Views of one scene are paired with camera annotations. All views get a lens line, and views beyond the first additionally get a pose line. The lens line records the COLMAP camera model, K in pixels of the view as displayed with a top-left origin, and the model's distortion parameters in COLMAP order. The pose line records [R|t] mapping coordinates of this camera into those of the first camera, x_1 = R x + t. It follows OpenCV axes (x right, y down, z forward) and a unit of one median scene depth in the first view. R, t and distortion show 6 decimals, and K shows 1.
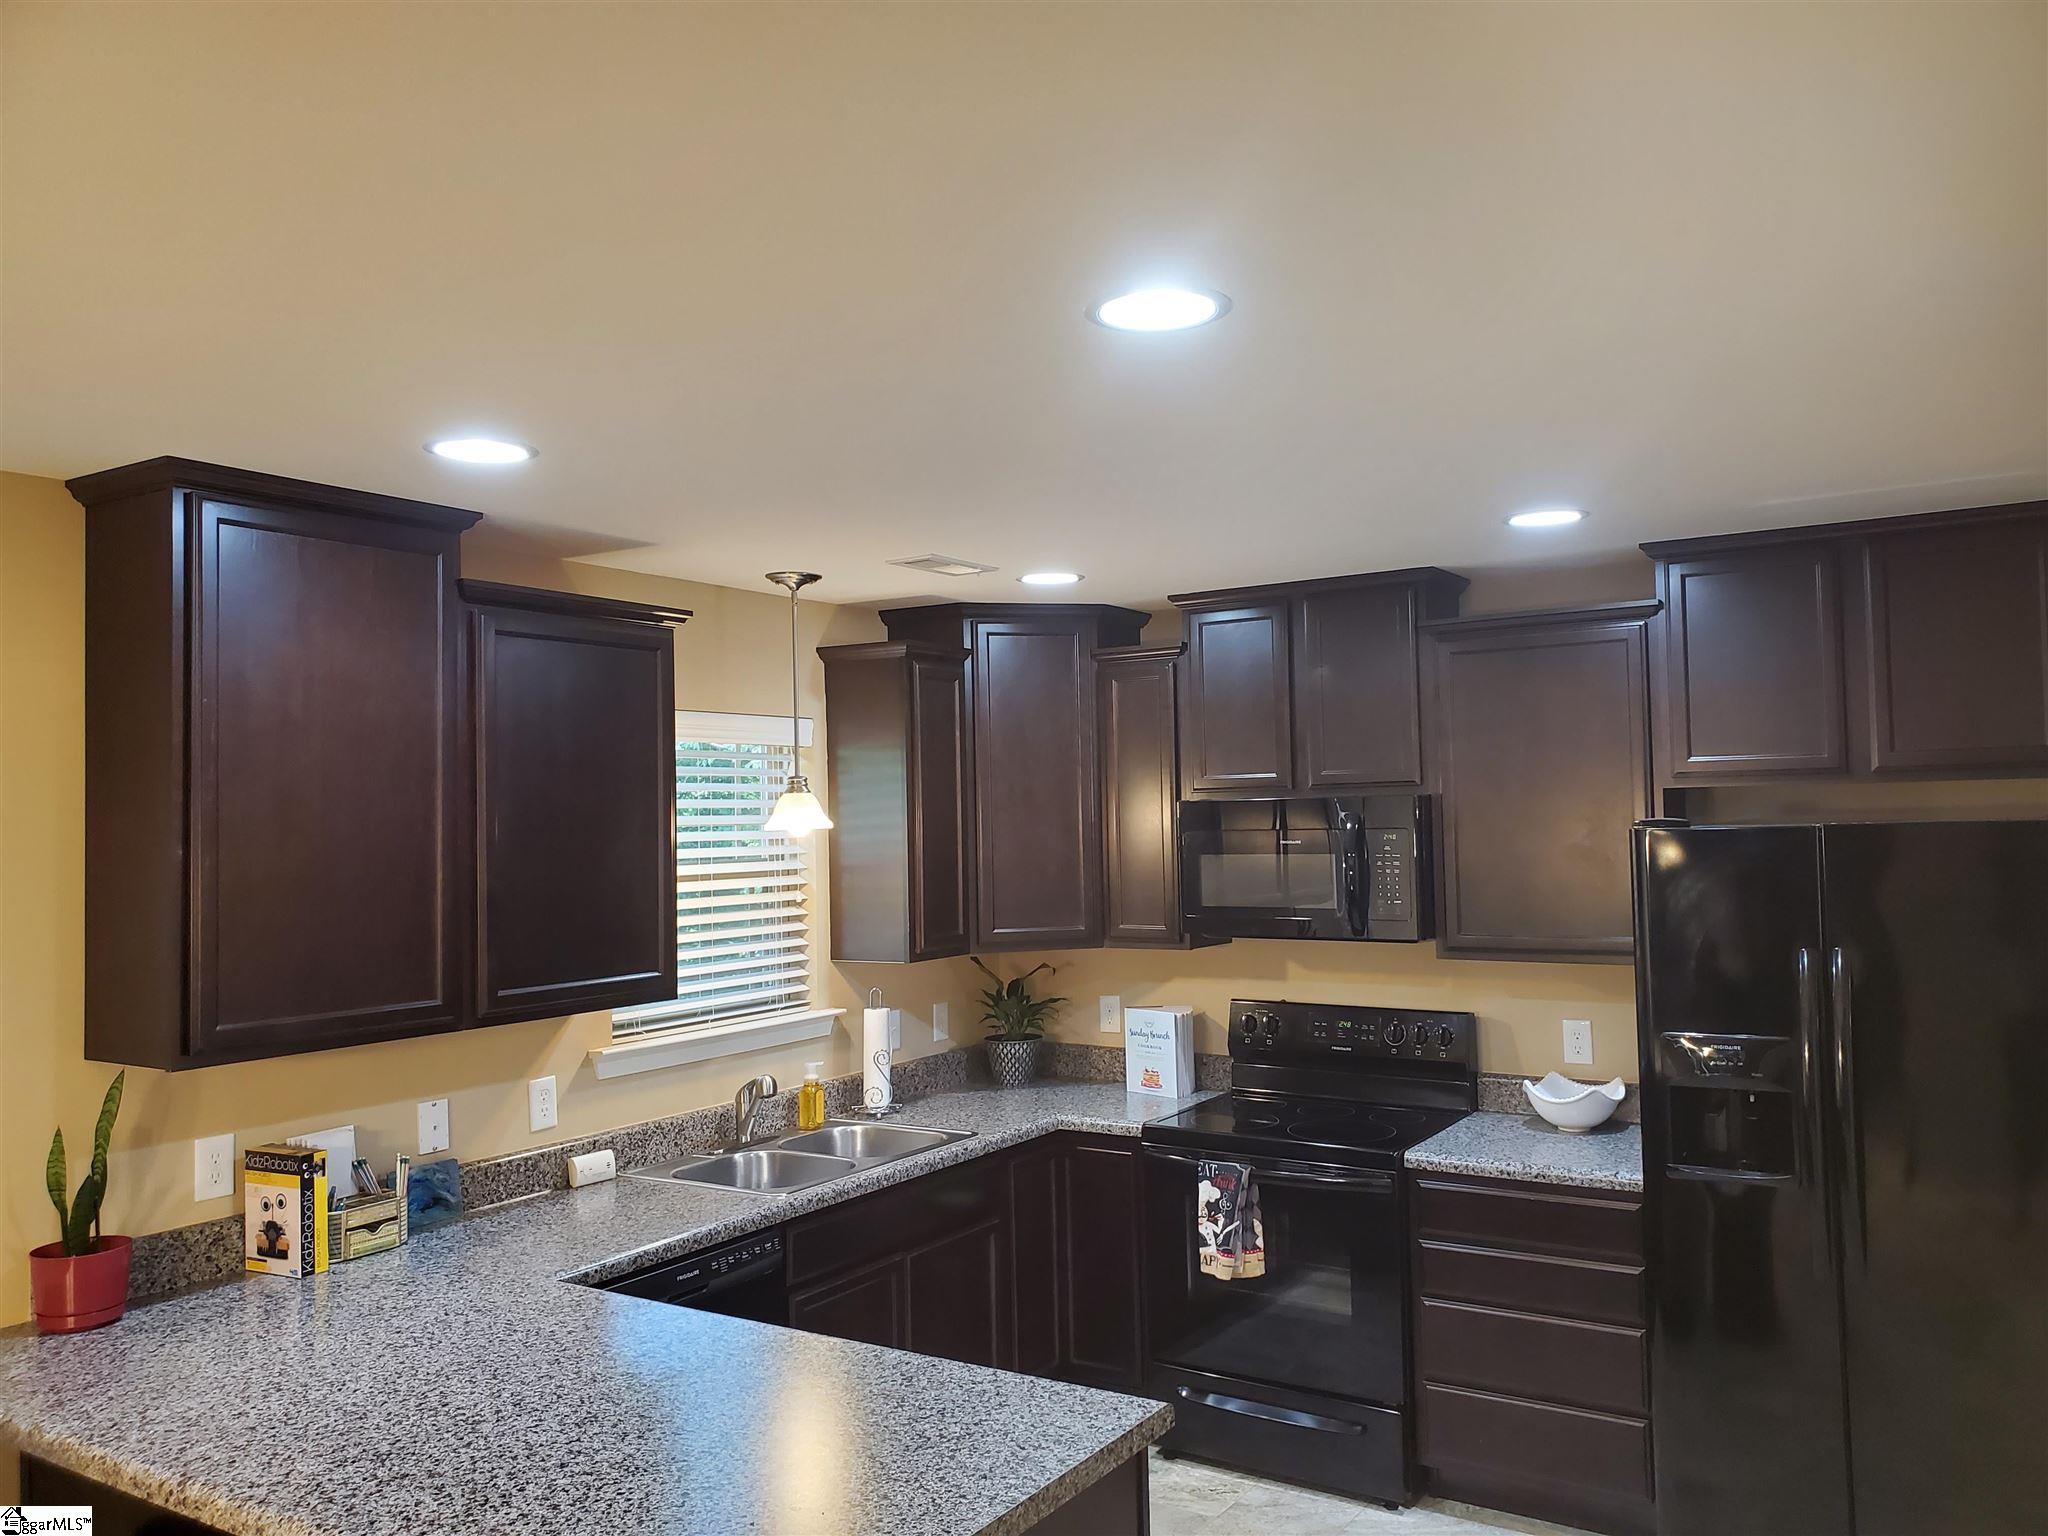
lens RADIAL K [[1541.4, 0, 1029.5], [0, 1541.4, 770.5], [0, 0, 1]] dist [0.014496, 0.000606]
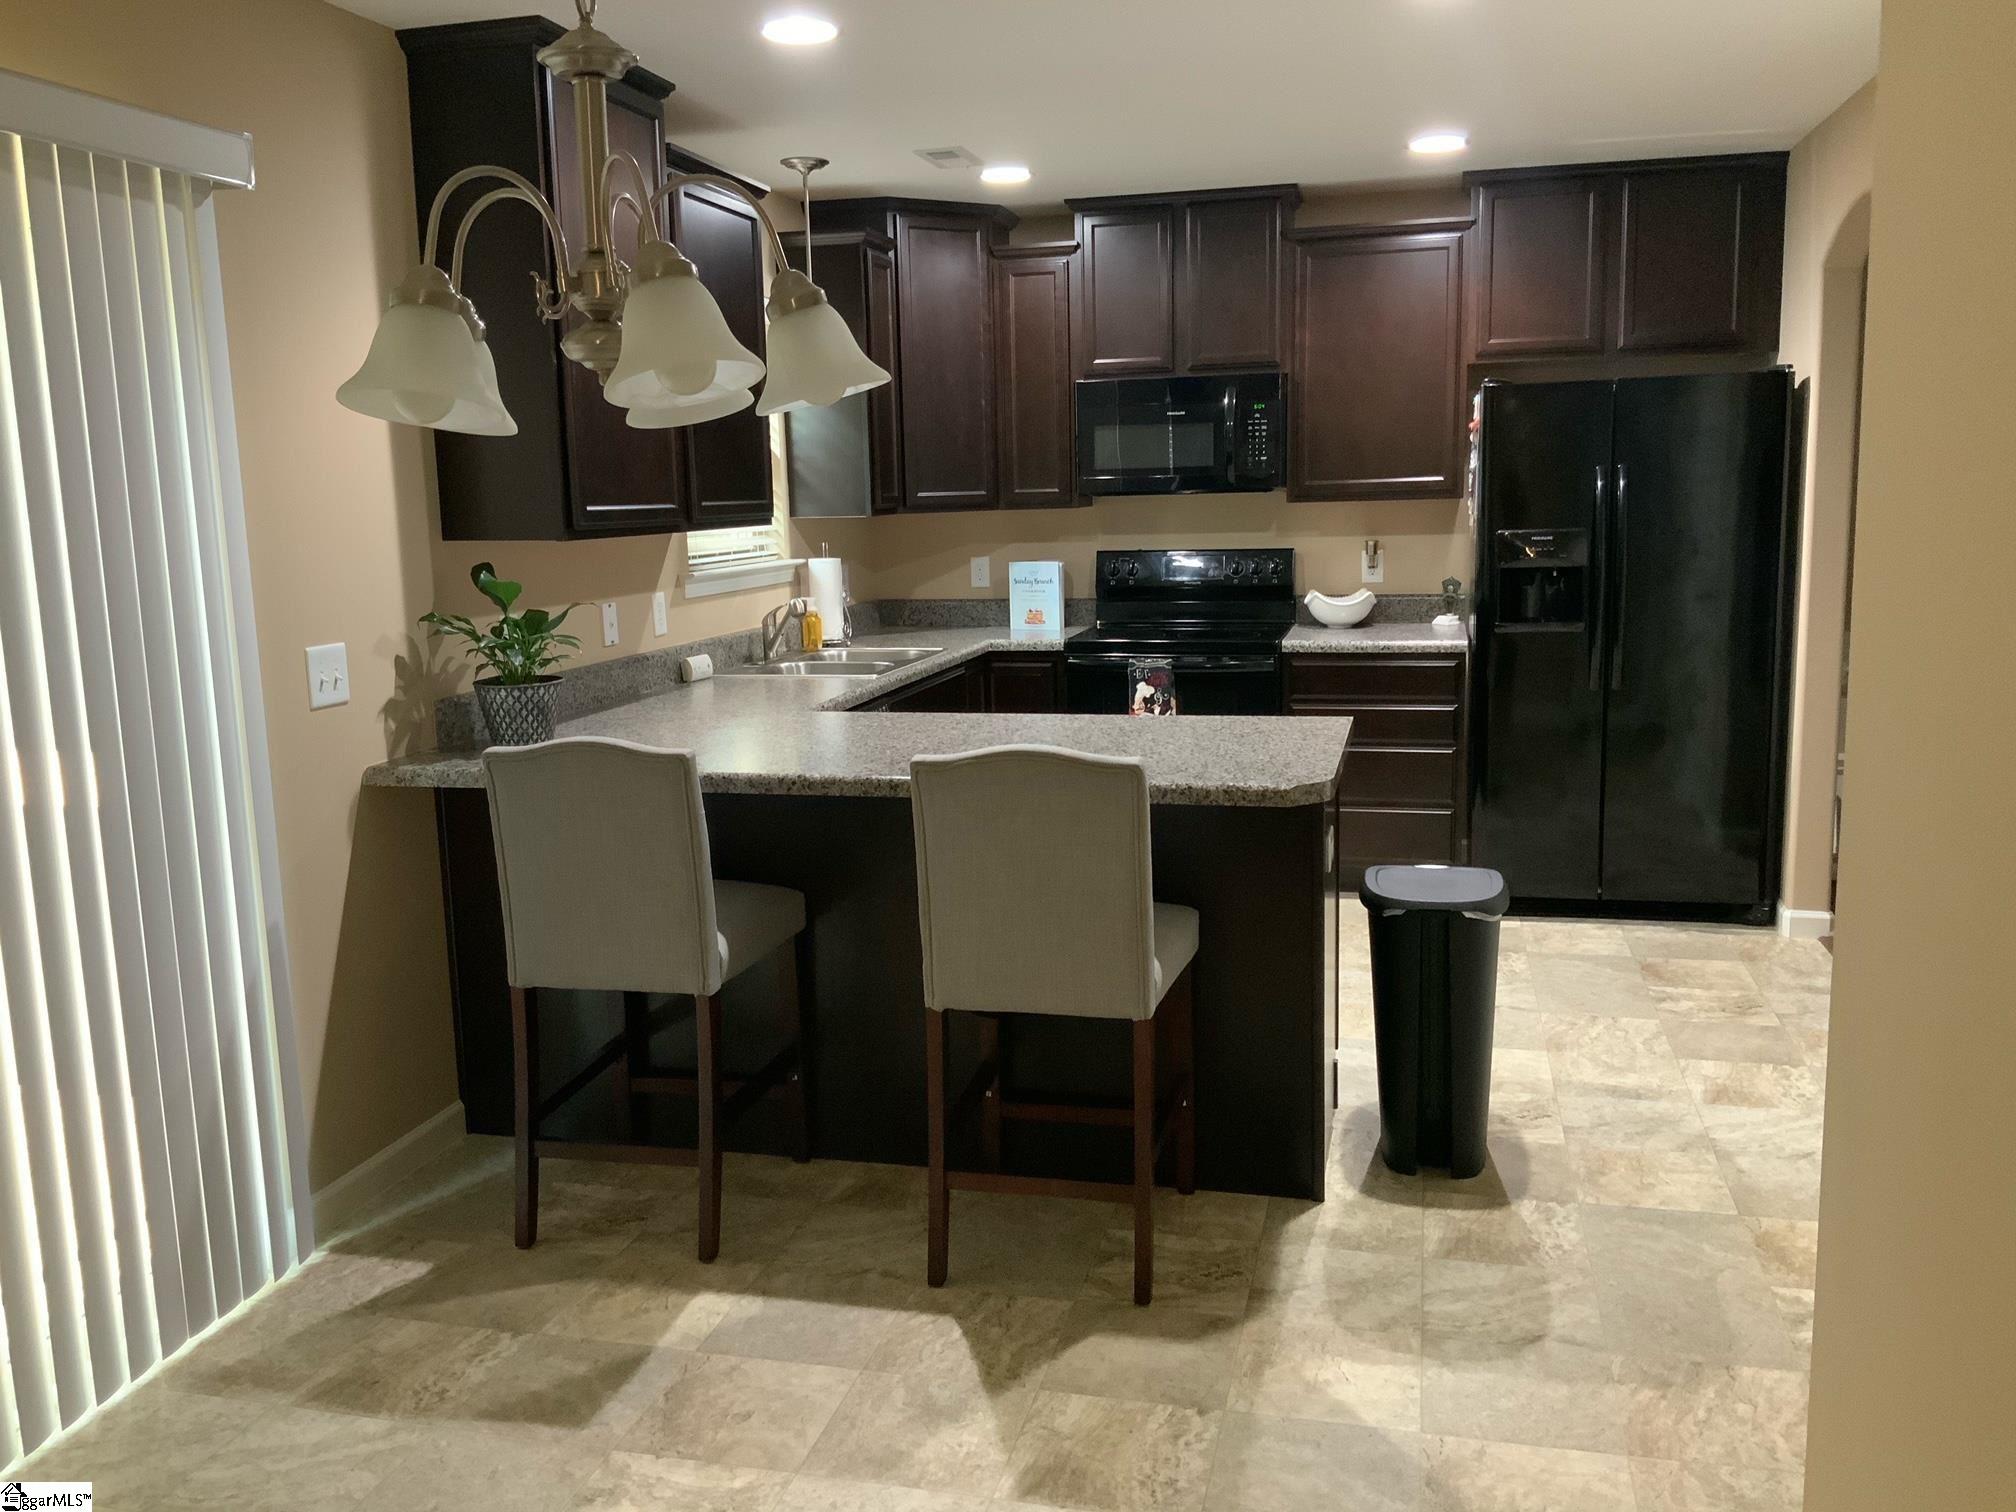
lens RADIAL K [[1694.0, 0, 991.5], [0, 1694.0, 762.5], [0, 0, 1]] dist [0.076663, -0.005005]
pose [[0.948300, -0.051485, 0.313172, -0.442517], [-0.009957, 0.981442, 0.191501, 0.066244], [-0.317220, -0.184719, 0.930189, -0.298939]]
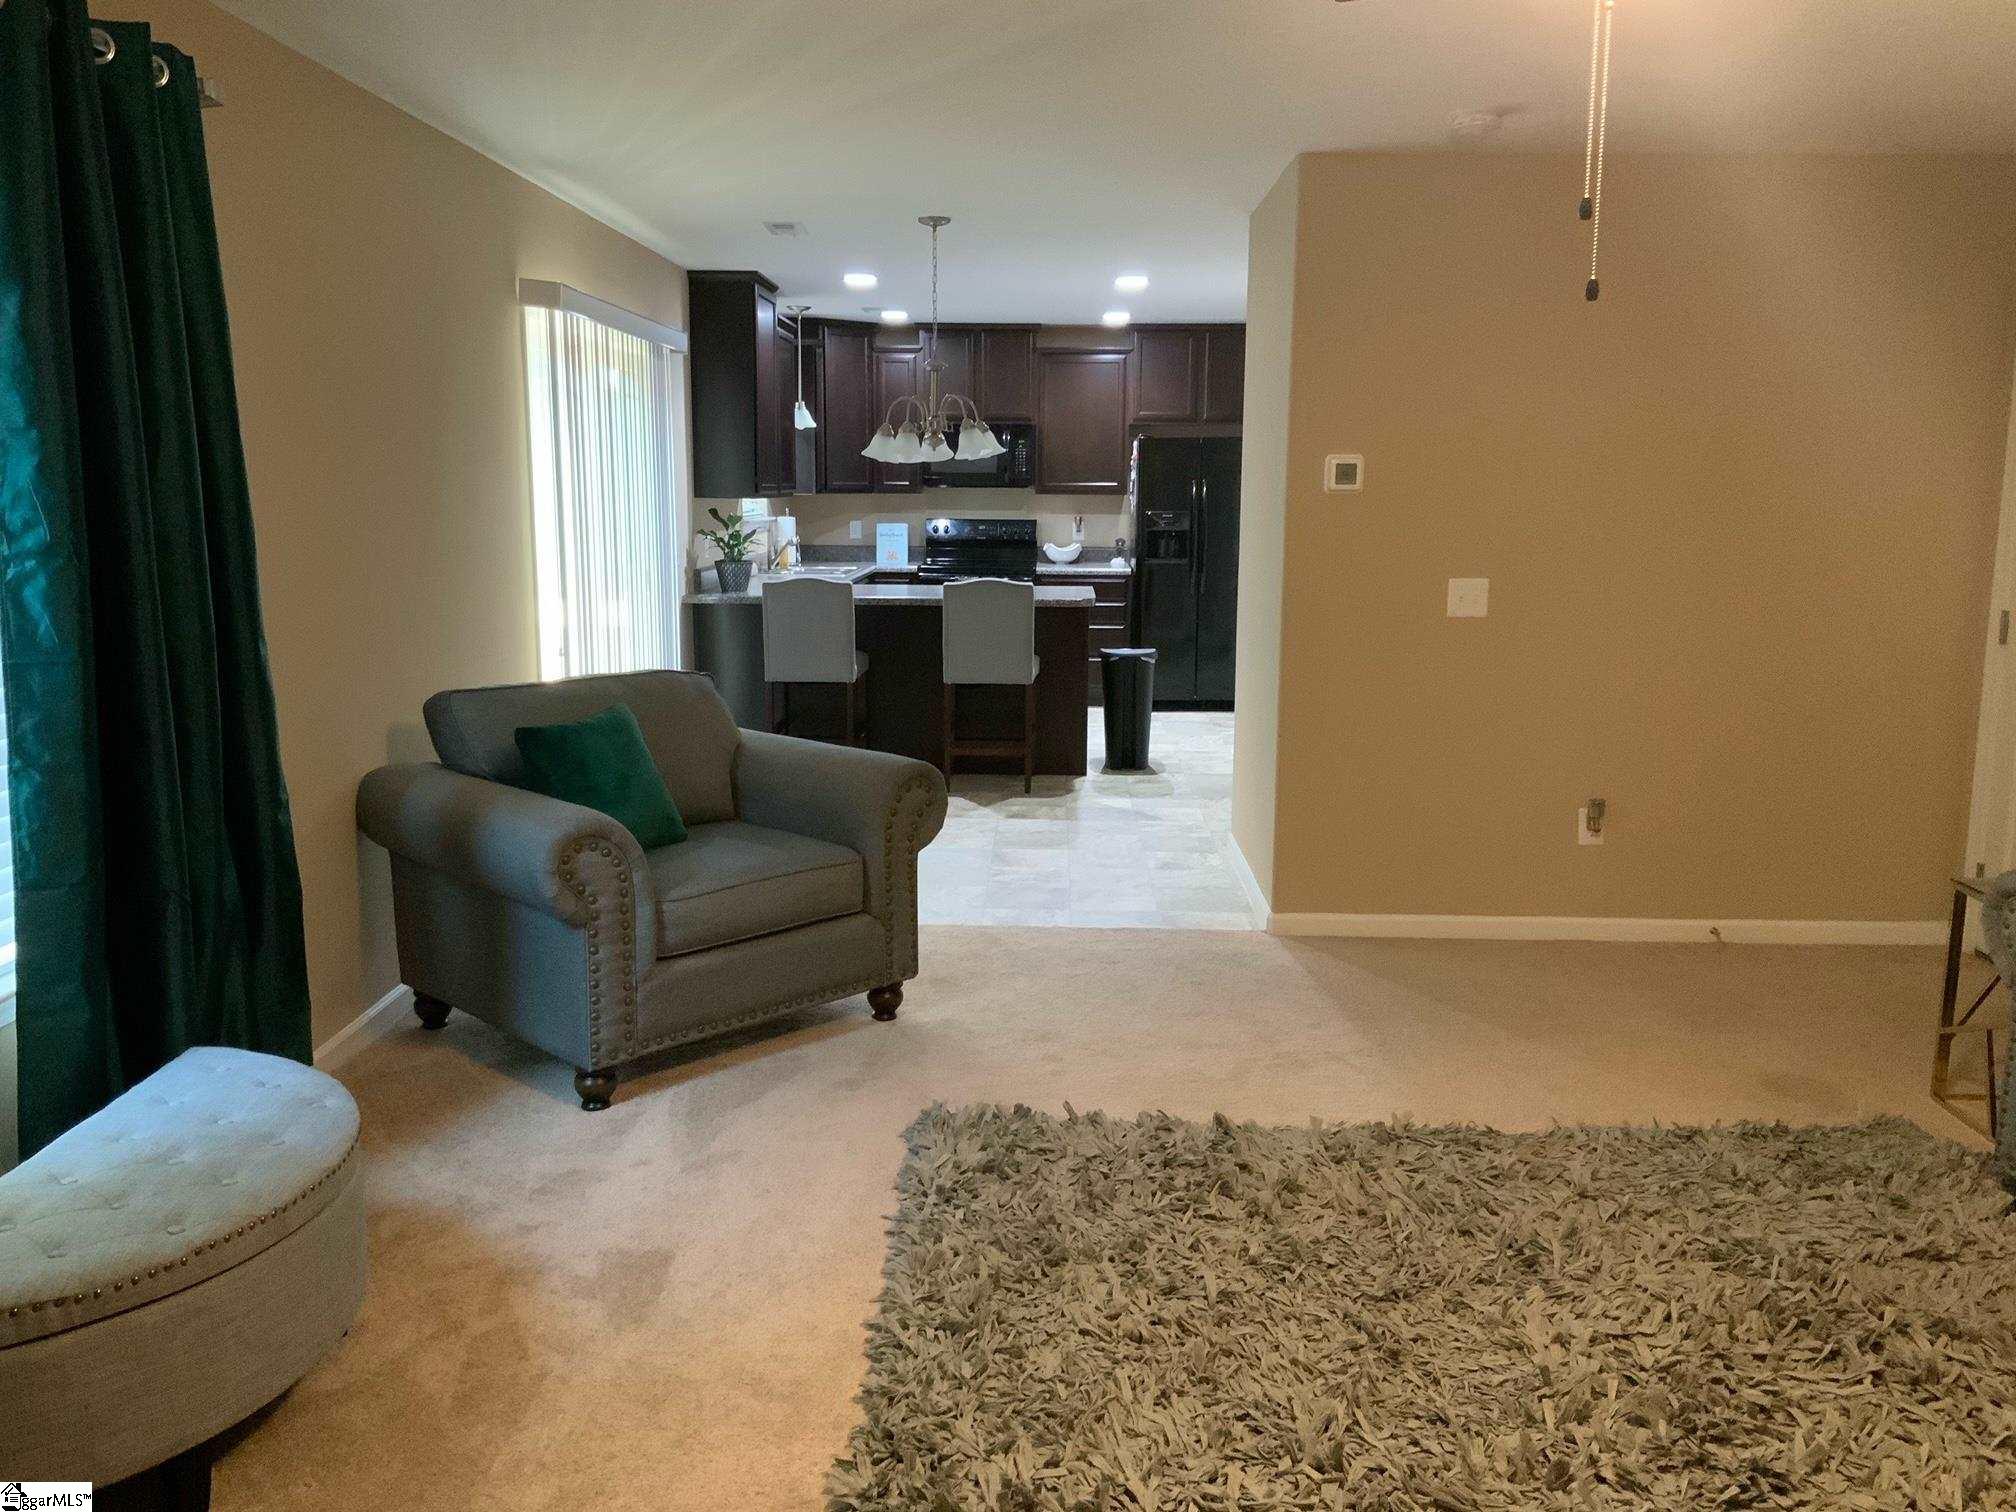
lens RADIAL K [[1694.0, 0, 1017.1], [0, 1694.0, 762.4], [0, 0, 1]] dist [0.076663, -0.005005]
pose [[0.852488, -0.058445, 0.519469, -1.181675], [-0.045934, 0.981511, 0.185811, 0.043305], [-0.520724, -0.182262, 0.834042, -1.285344]]
